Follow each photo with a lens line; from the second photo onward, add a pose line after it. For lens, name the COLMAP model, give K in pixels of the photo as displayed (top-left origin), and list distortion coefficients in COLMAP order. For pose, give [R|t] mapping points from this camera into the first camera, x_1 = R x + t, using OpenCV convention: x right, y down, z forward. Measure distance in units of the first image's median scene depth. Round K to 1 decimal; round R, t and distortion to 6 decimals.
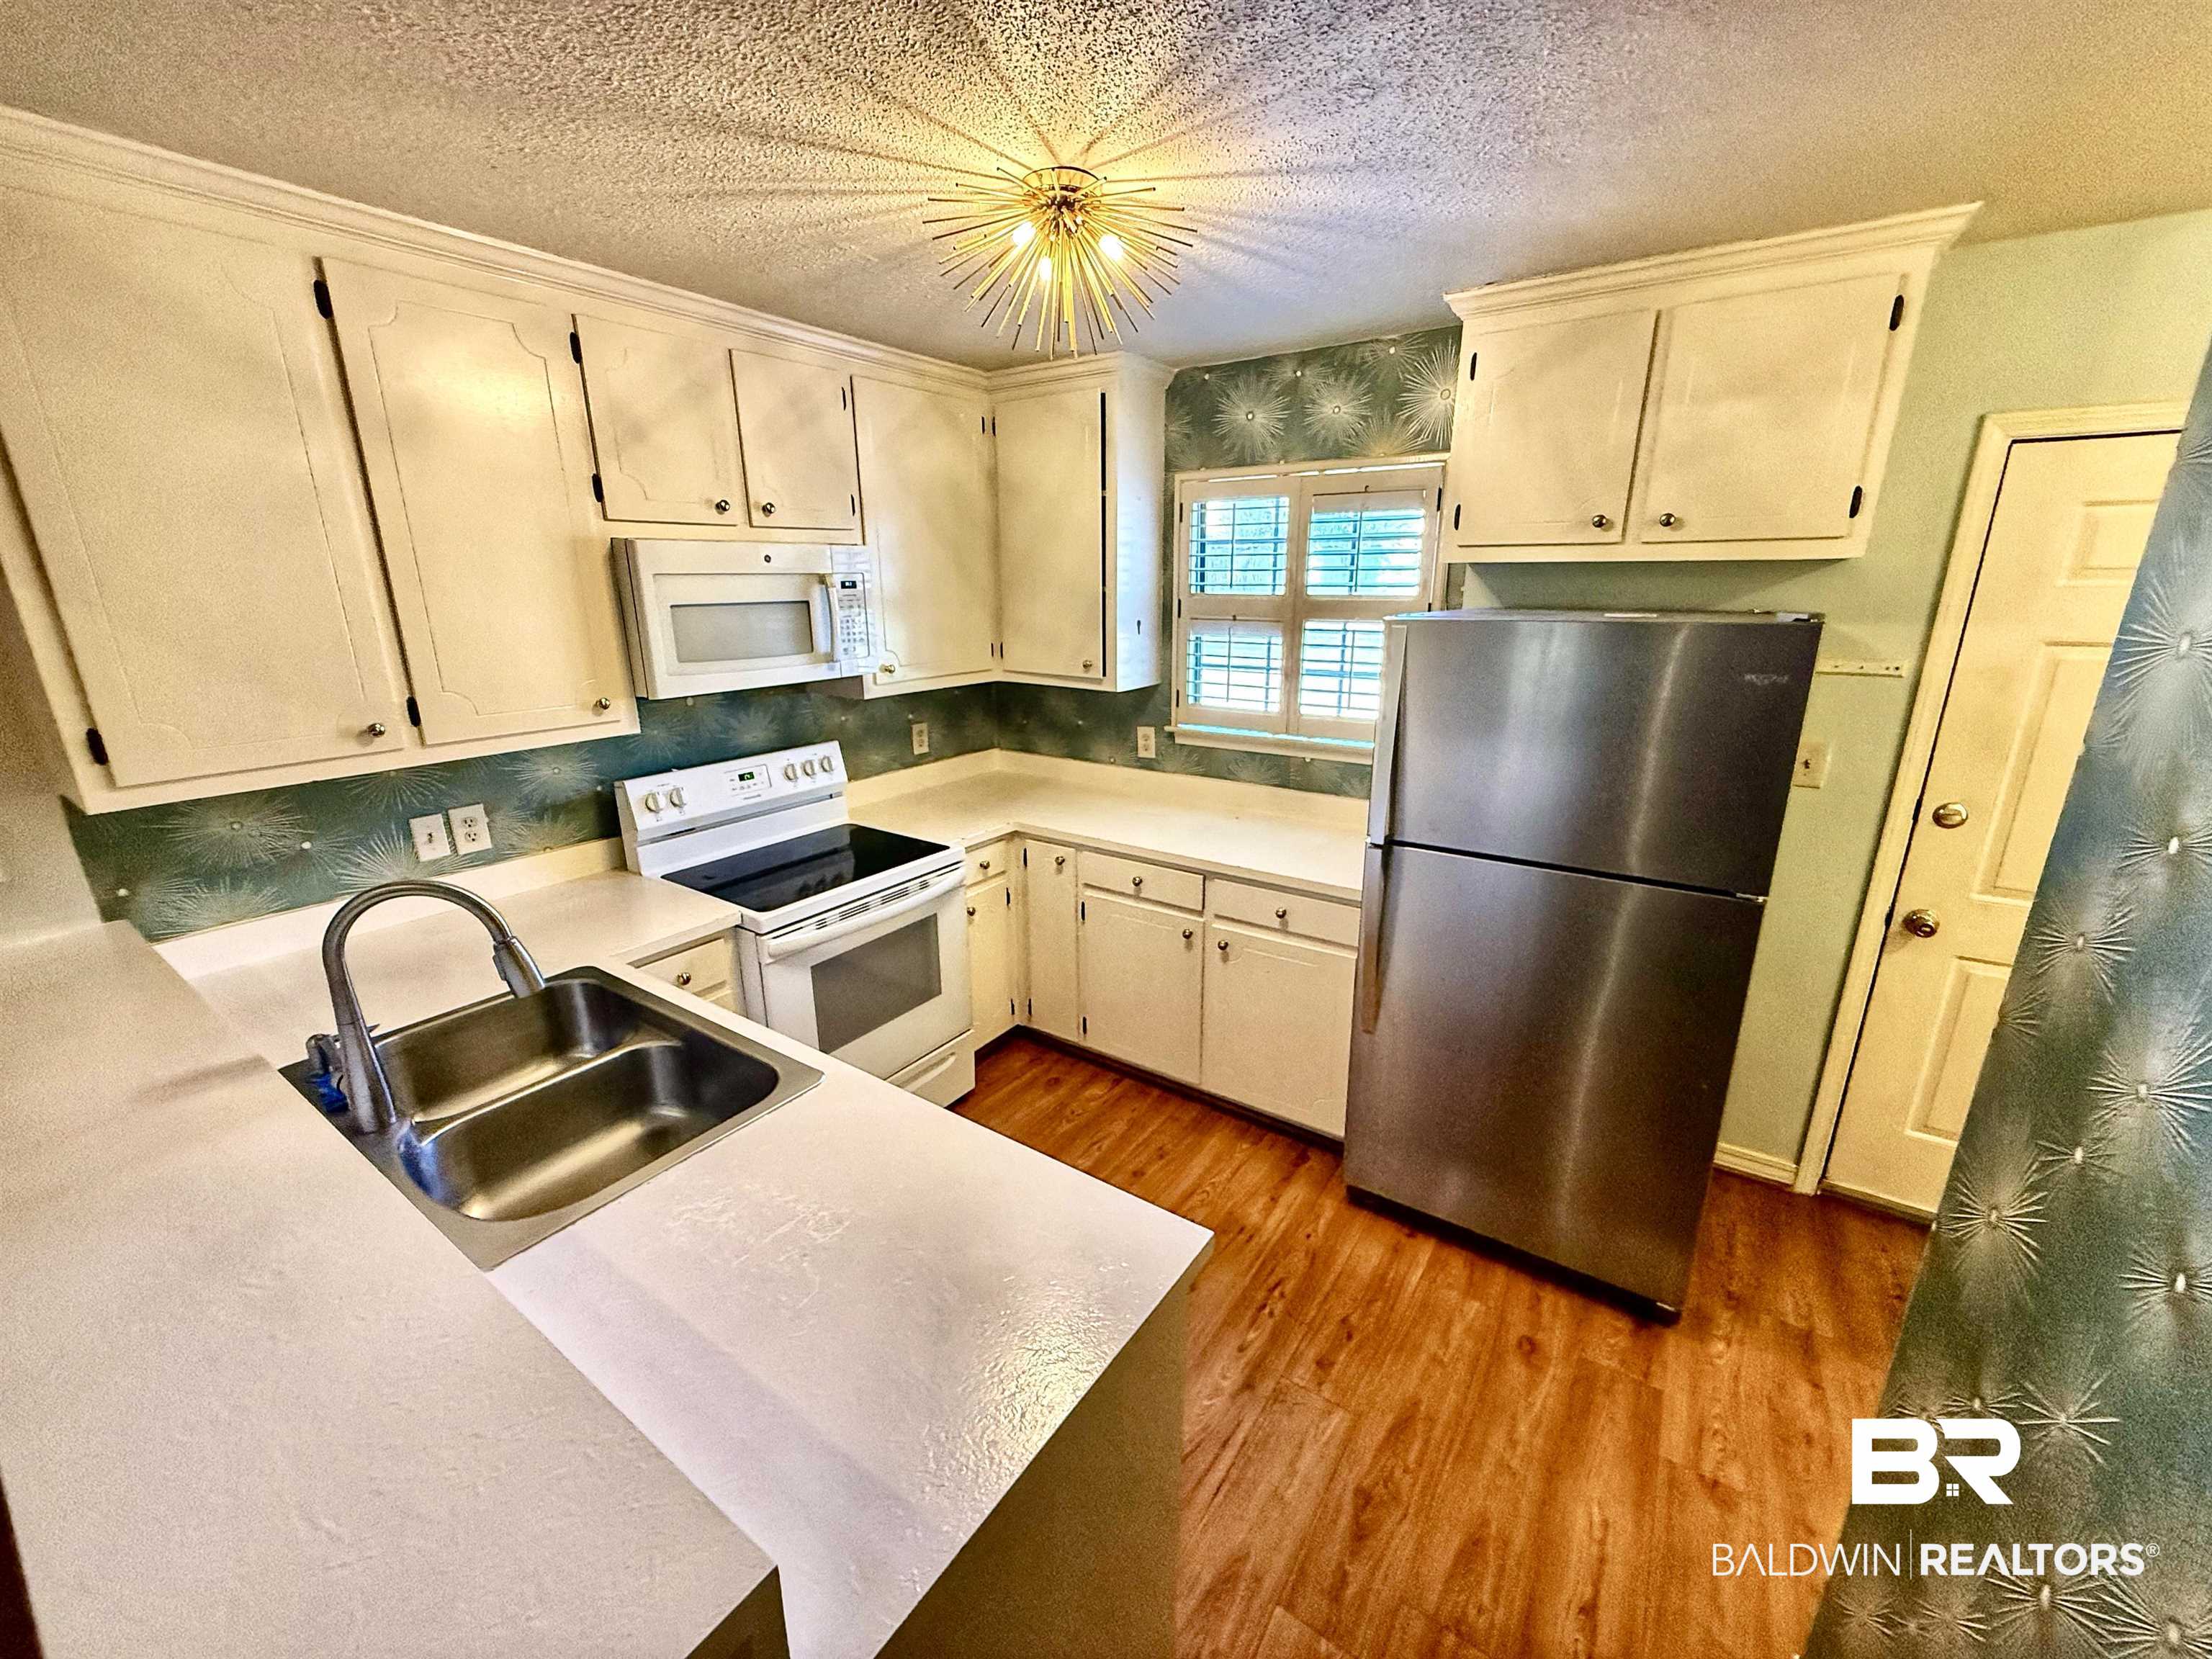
lens RADIAL K [[881.4, 0, 1101.3], [0, 881.4, 827.2], [0, 0, 1]] dist [0.000023, 0.000462]
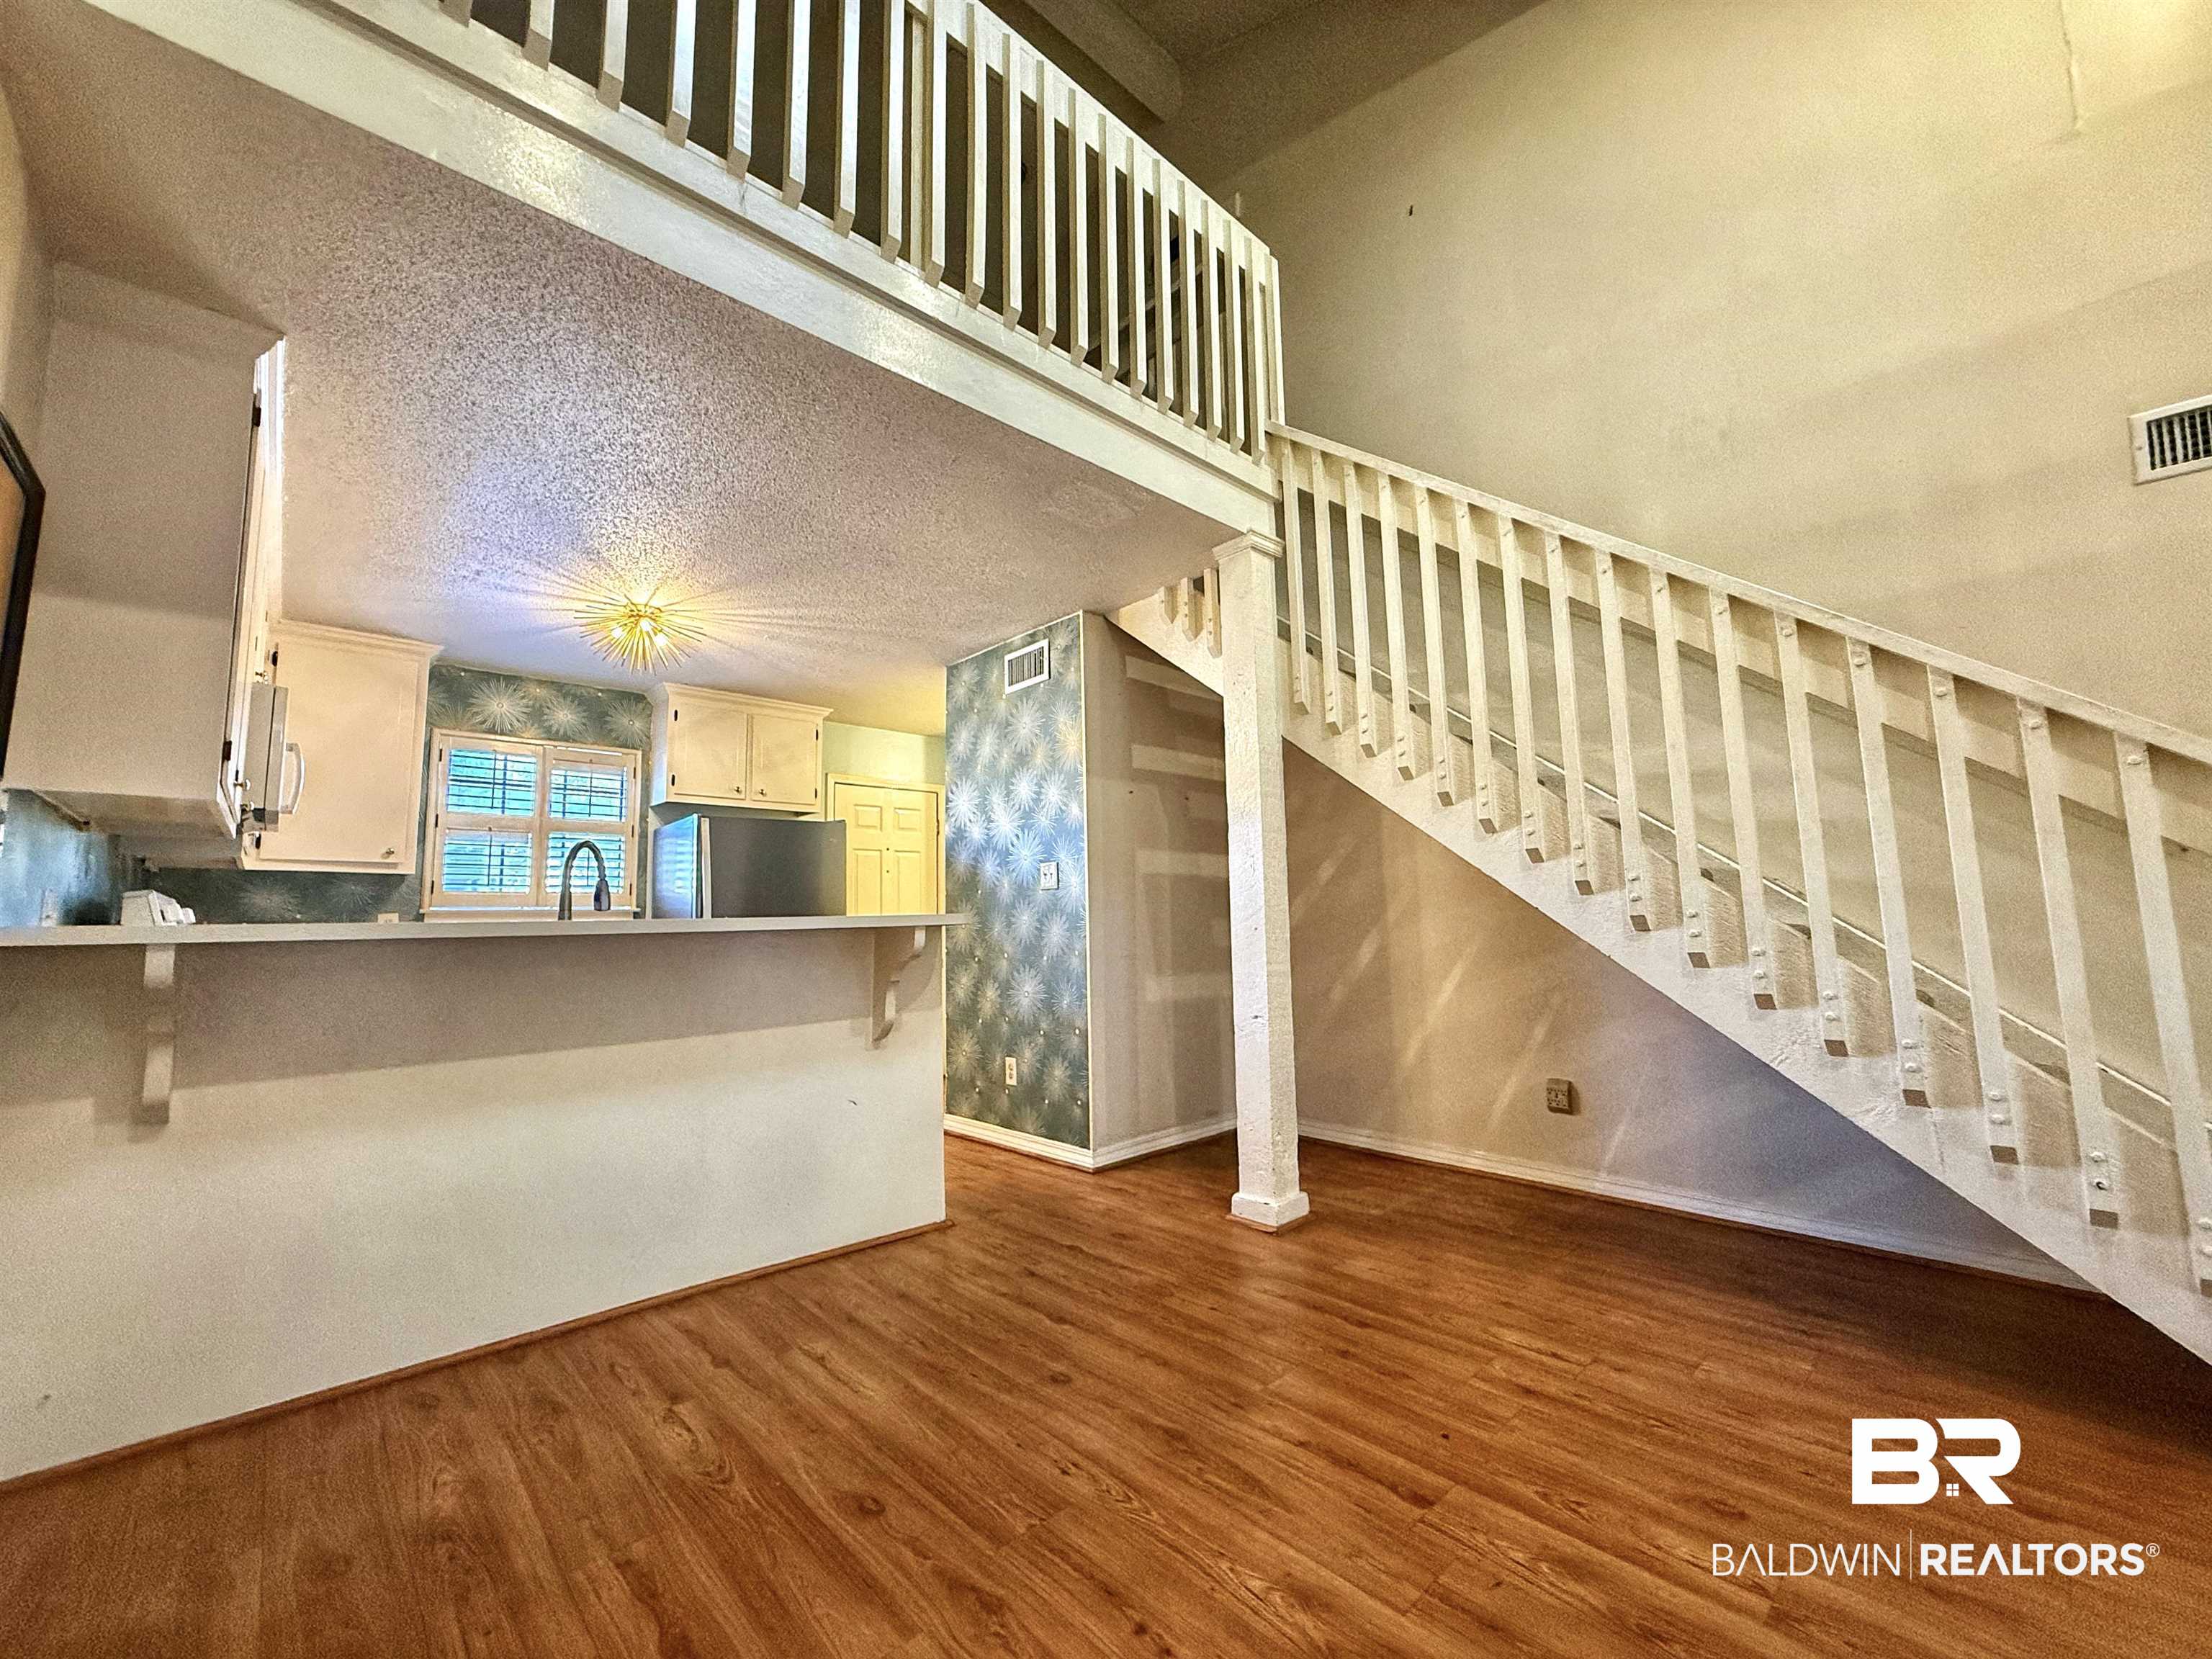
lens RADIAL K [[881.4, 0, 1101.3], [0, 881.4, 827.2], [0, 0, 1]] dist [0.000023, 0.000462]
pose [[0.220404, 0.108605, 0.969344, -1.159626], [0.283371, 0.943791, -0.170173, 0.327224], [-0.933340, 0.312191, 0.177239, -0.219465]]
